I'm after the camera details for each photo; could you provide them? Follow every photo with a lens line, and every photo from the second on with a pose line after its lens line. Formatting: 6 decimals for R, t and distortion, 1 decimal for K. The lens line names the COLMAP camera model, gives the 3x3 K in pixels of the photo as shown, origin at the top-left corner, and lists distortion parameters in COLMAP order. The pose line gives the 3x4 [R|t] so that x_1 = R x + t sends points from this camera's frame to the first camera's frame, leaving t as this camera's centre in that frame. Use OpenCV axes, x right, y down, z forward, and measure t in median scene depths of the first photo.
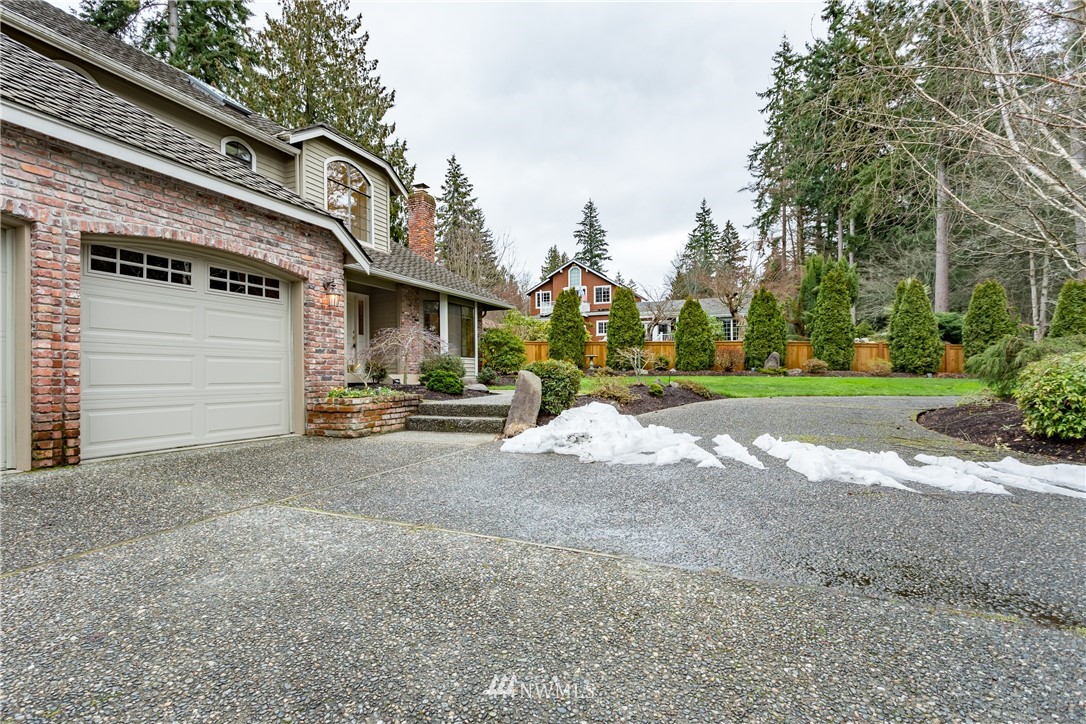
lens RADIAL K [[530.5, 0, 543.0], [0, 530.5, 362.0], [0, 0, 1]] dist [0.000904, 0.000116]
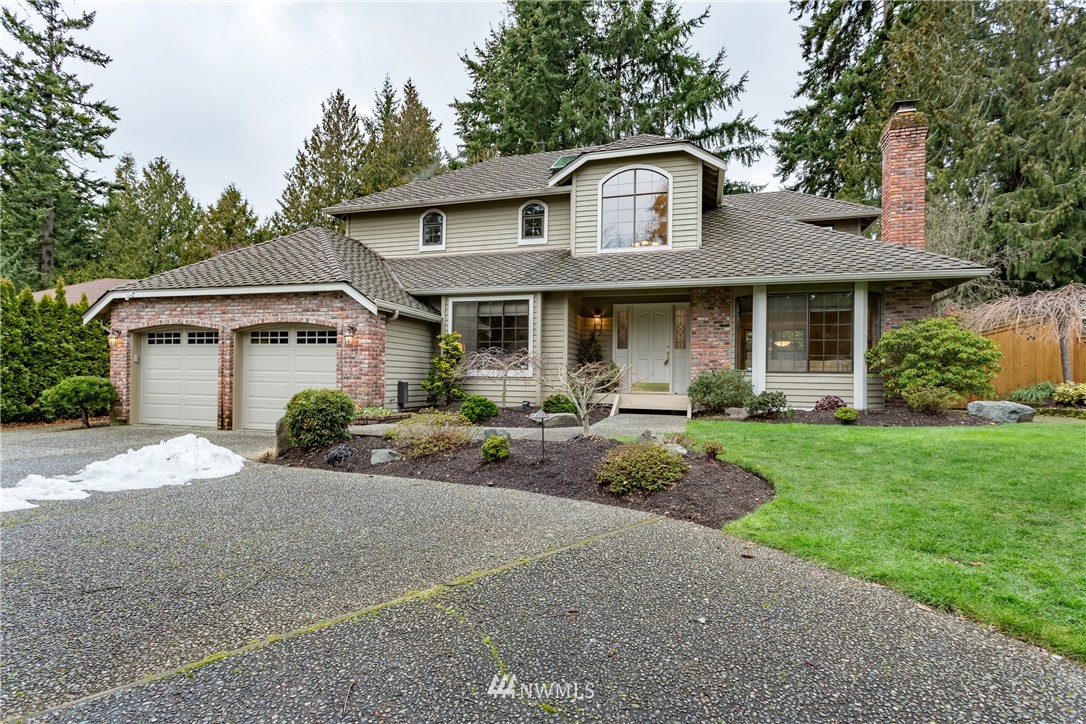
lens RADIAL K [[534.9, 0, 539.1], [0, 534.9, 380.4], [0, 0, 1]] dist [0.003753, 0.000371]
pose [[0.077075, -0.000668, -0.997025, 1.138289], [-0.001778, 0.999998, -0.000807, -0.014659], [0.997024, 0.001835, 0.077073, 1.556141]]
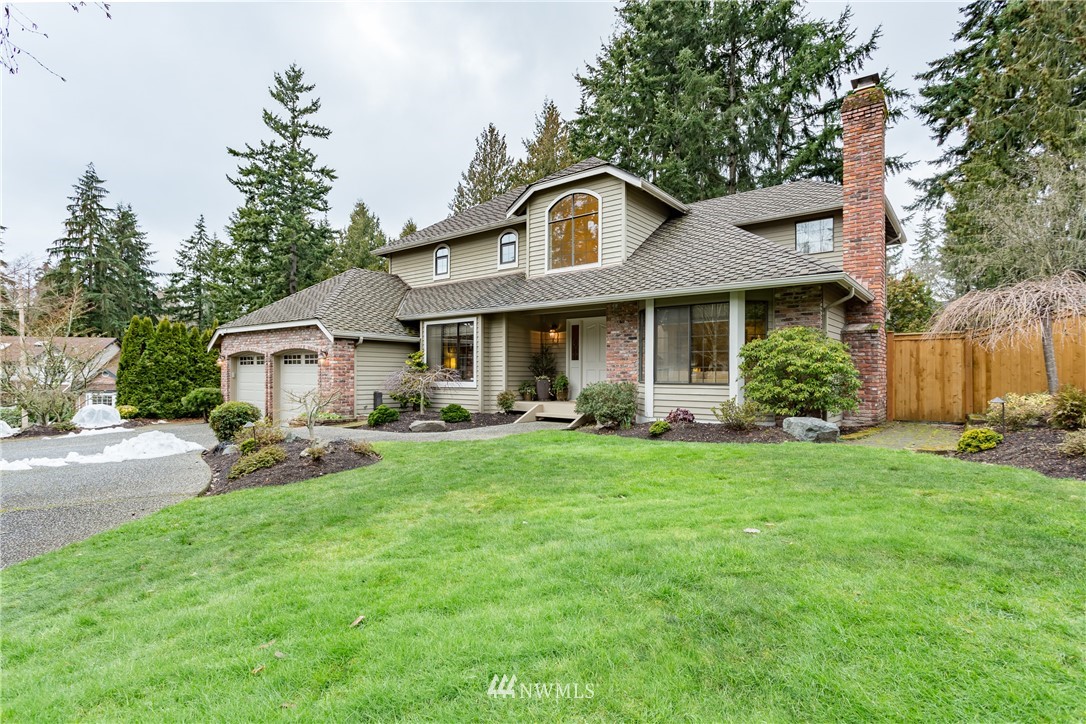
lens RADIAL K [[534.9, 0, 539.1], [0, 534.9, 380.4], [0, 0, 1]] dist [0.003753, 0.000371]
pose [[-0.291445, 0.002366, -0.956585, 1.269355], [0.005721, 0.999983, 0.000731, -0.056412], [0.956571, -0.005259, -0.291453, 2.518713]]
